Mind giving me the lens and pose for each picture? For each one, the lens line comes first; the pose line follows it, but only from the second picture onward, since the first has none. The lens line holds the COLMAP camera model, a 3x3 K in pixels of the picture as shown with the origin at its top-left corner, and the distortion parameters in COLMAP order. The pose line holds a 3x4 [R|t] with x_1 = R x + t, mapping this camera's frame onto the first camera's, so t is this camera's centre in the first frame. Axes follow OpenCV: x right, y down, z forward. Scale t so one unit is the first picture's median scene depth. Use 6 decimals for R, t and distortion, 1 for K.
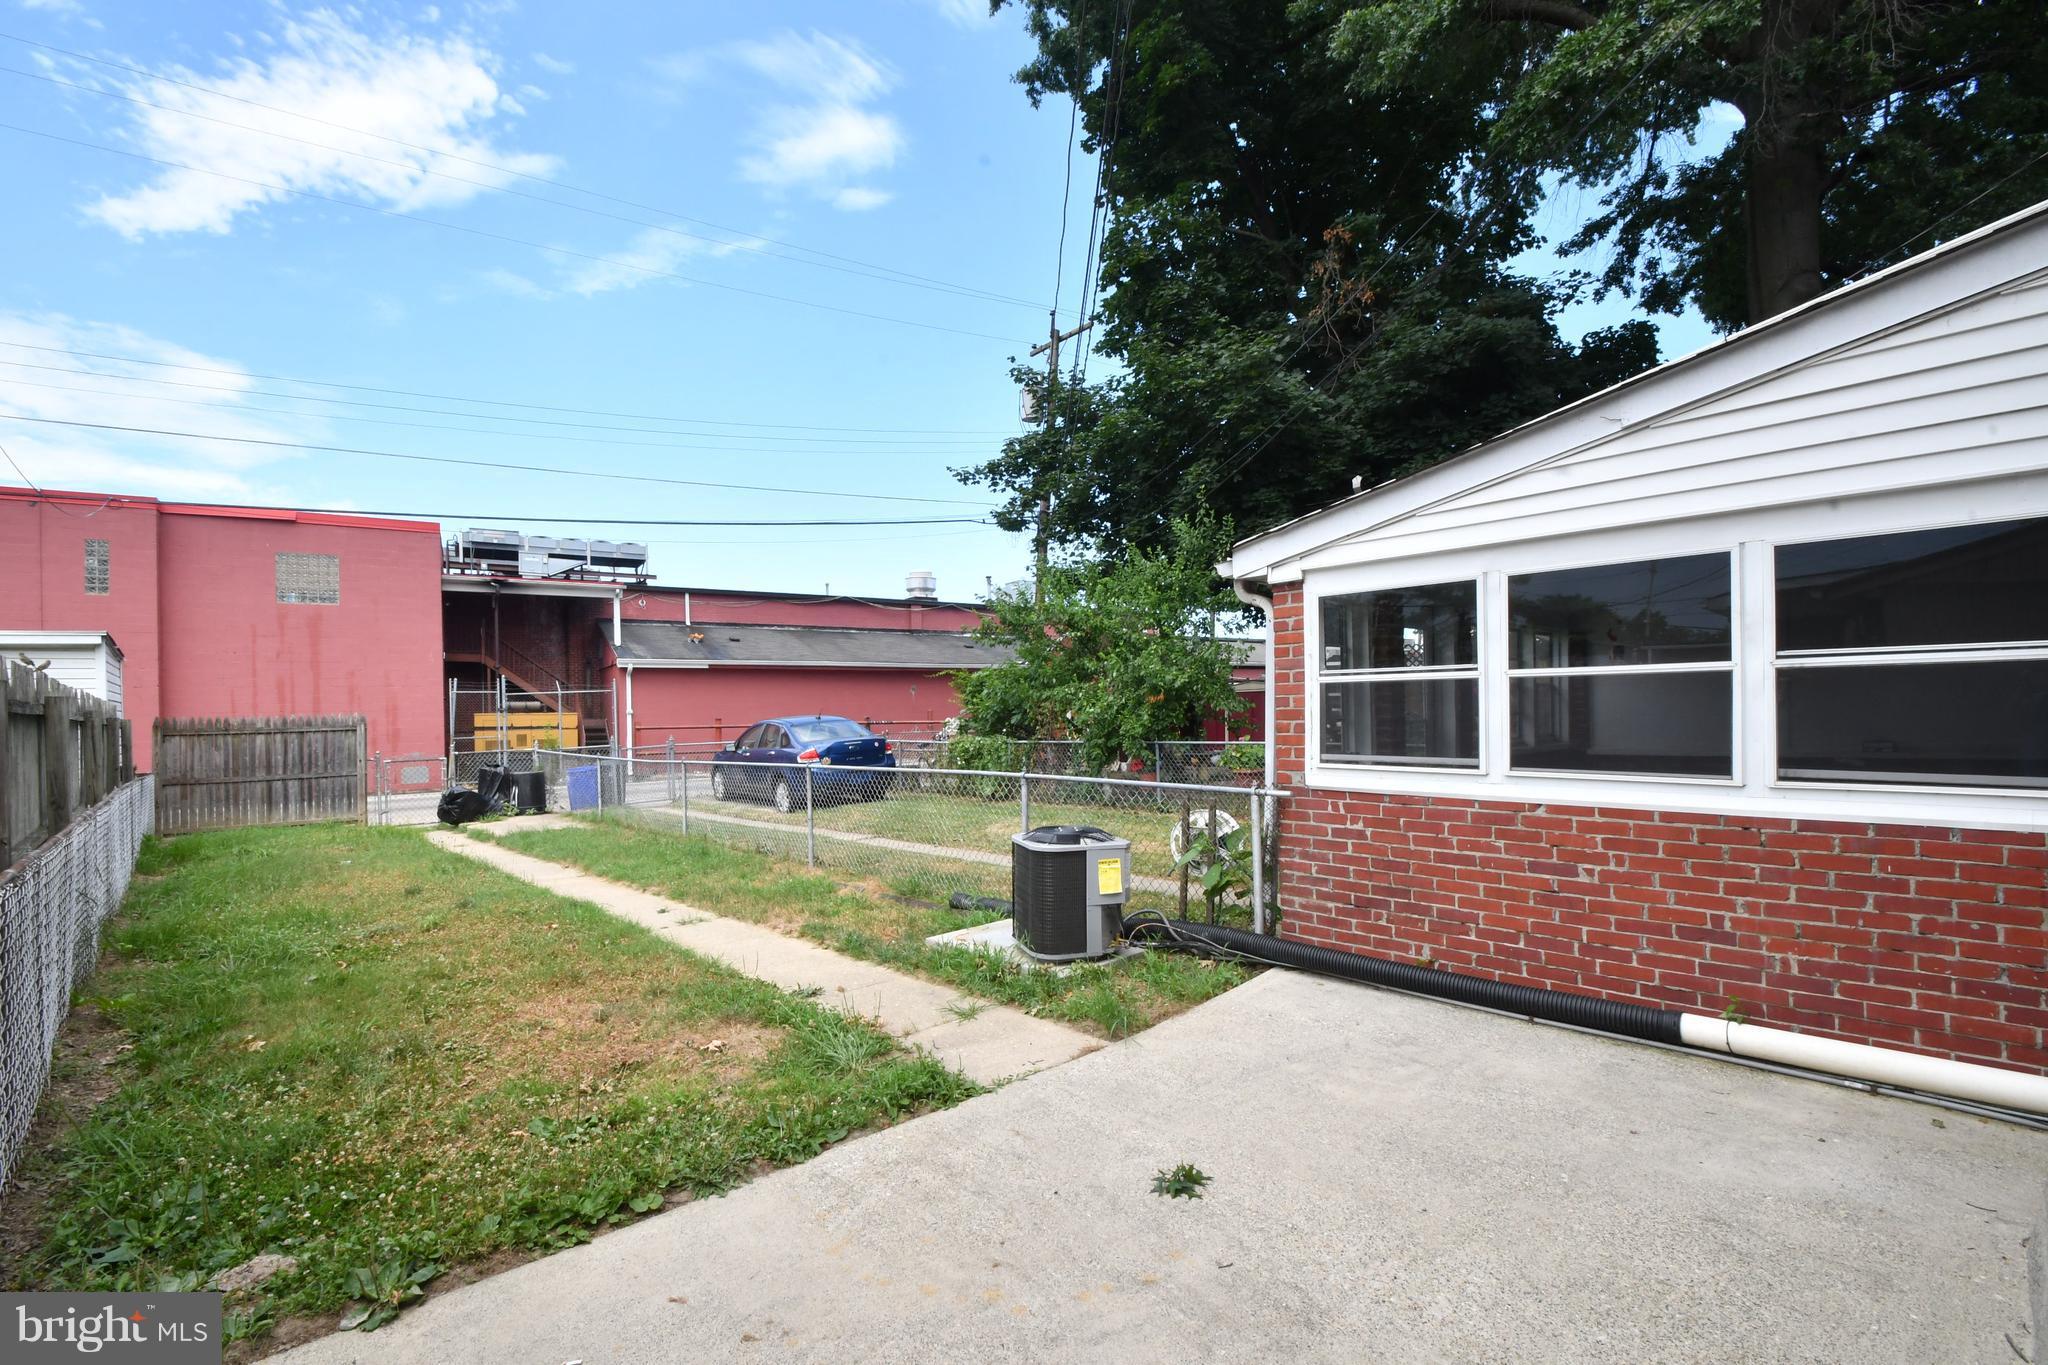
lens RADIAL K [[897.7, 0, 1007.3], [0, 897.7, 710.8], [0, 0, 1]] dist [0.002368, -0.010663]
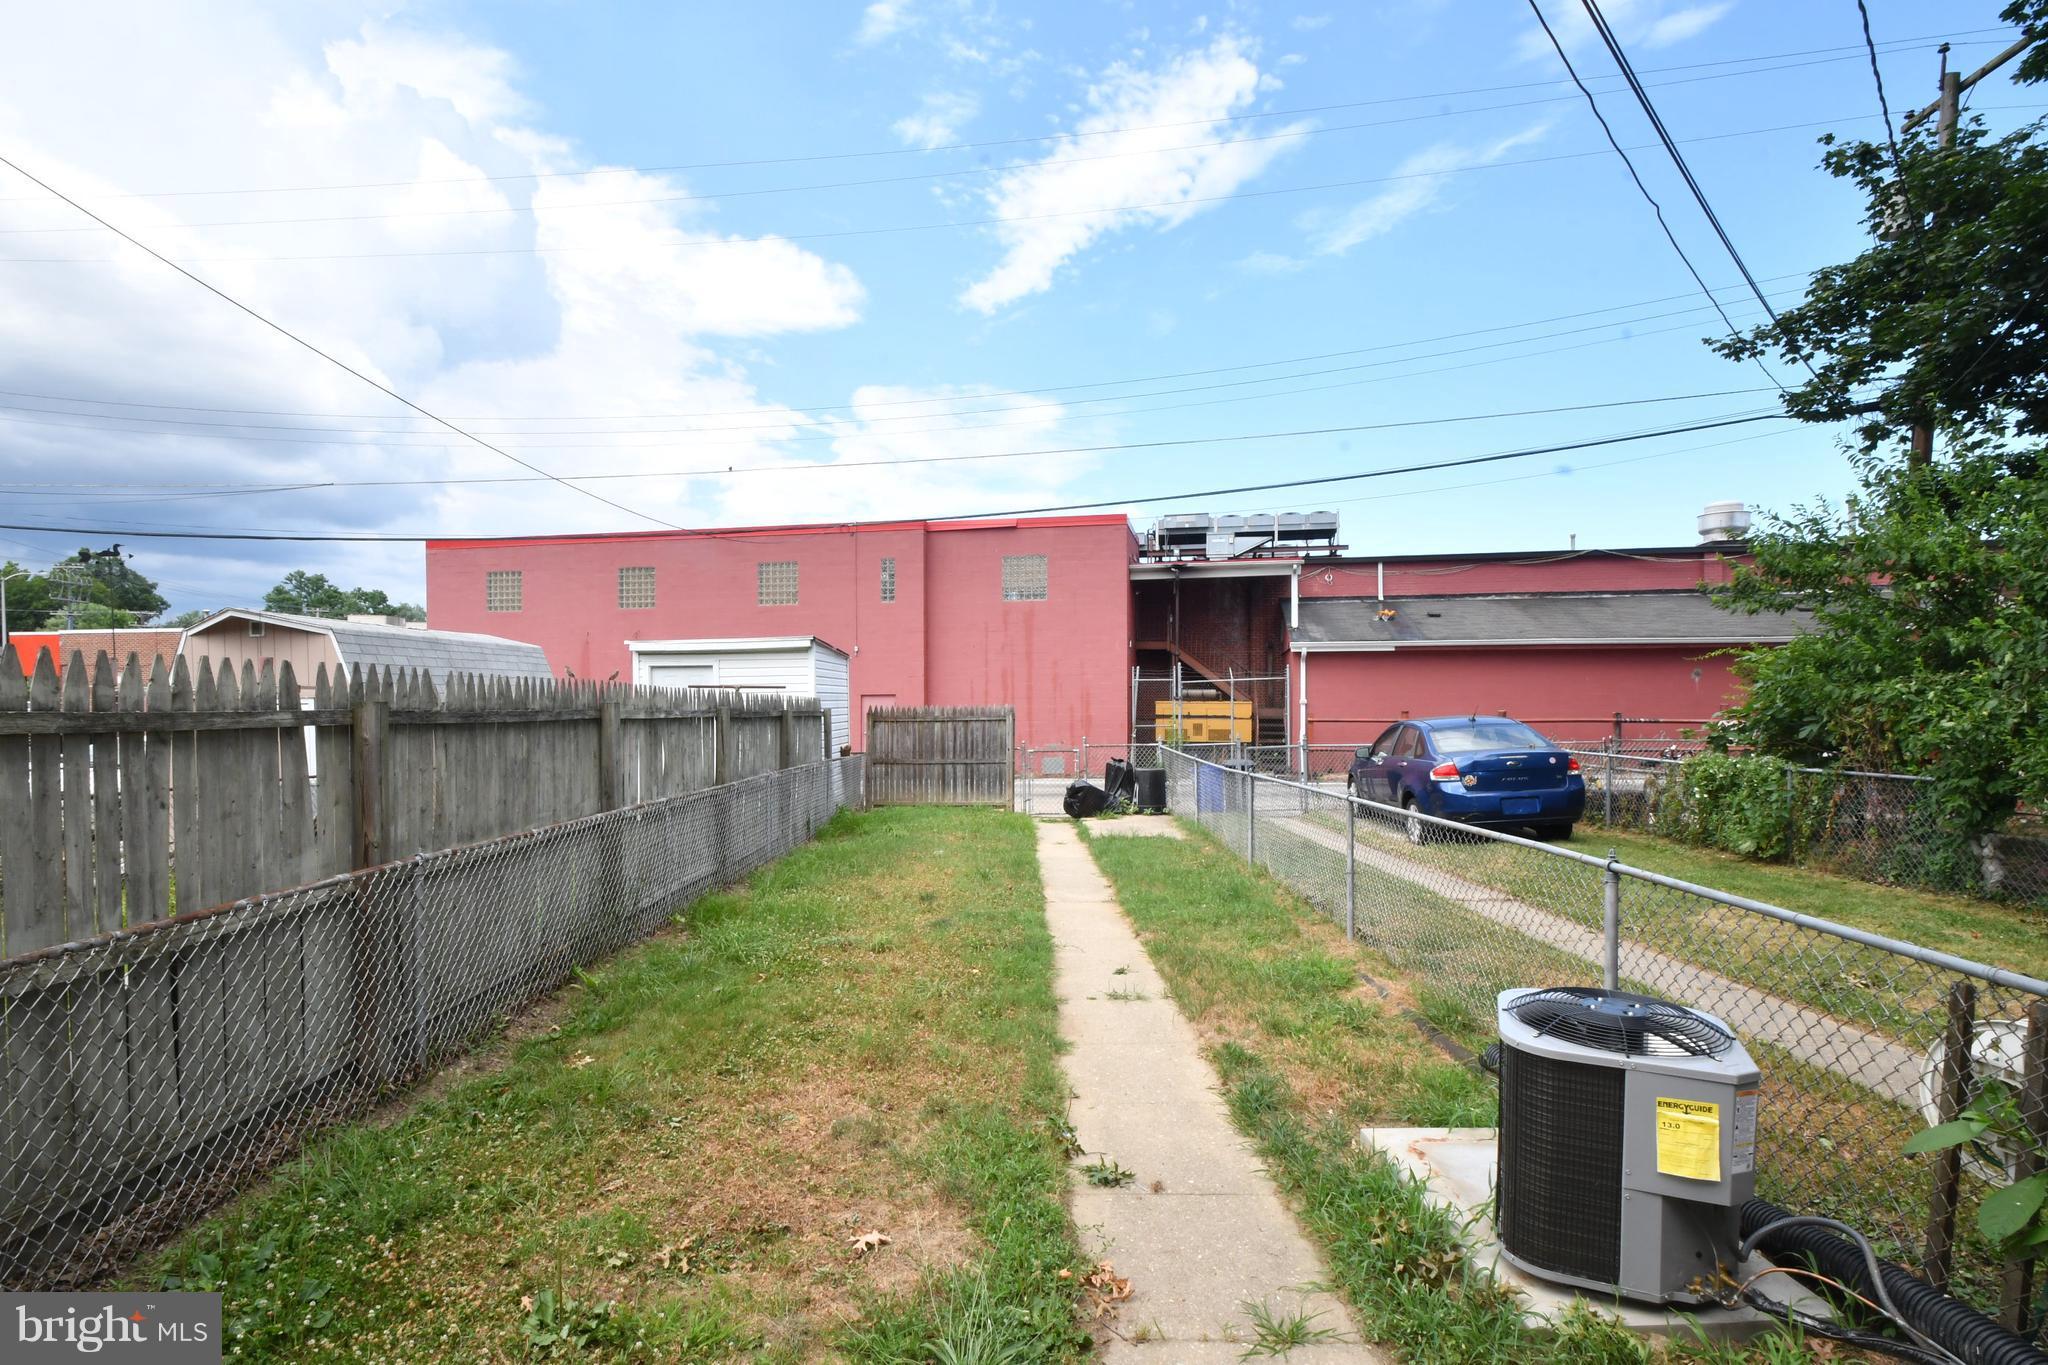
lens RADIAL K [[982.2, 0, 1022.2], [0, 982.2, 706.7], [0, 0, 1]] dist [0.003472, -0.013266]
pose [[0.726320, 0.019263, -0.687087, 0.047096], [-0.009598, 0.999794, 0.017884, -0.008540], [0.687290, -0.006395, 0.726355, 0.096388]]
